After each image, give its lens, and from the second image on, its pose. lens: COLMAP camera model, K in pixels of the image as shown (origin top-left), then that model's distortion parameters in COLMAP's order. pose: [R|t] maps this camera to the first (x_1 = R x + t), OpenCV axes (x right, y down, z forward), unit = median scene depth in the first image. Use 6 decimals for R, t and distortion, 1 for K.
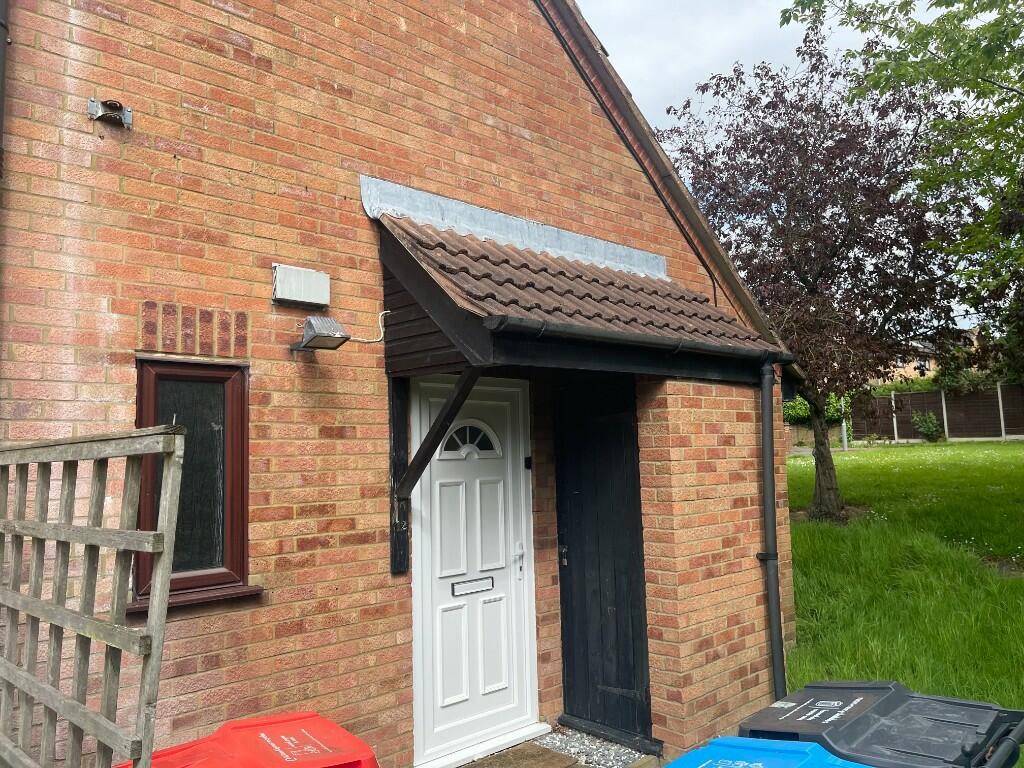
lens RADIAL K [[804.2, 0, 513.5], [0, 804.2, 383.4], [0, 0, 1]] dist [0.013908, 0.000396]
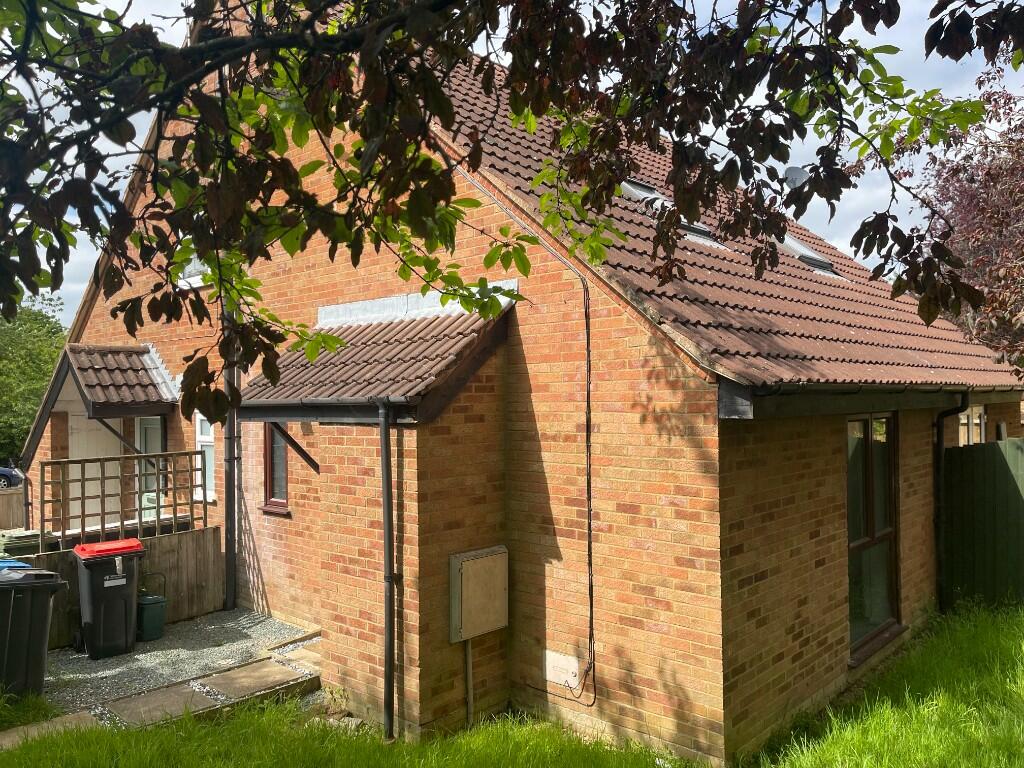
lens RADIAL K [[804.2, 0, 512.8], [0, 804.2, 384.4], [0, 0, 1]] dist [0.013908, 0.000396]
pose [[0.047085, 0.011696, -0.998822, 1.560468], [0.098134, 0.995040, 0.016278, -0.061623], [0.994059, -0.098785, 0.045704, 1.231684]]
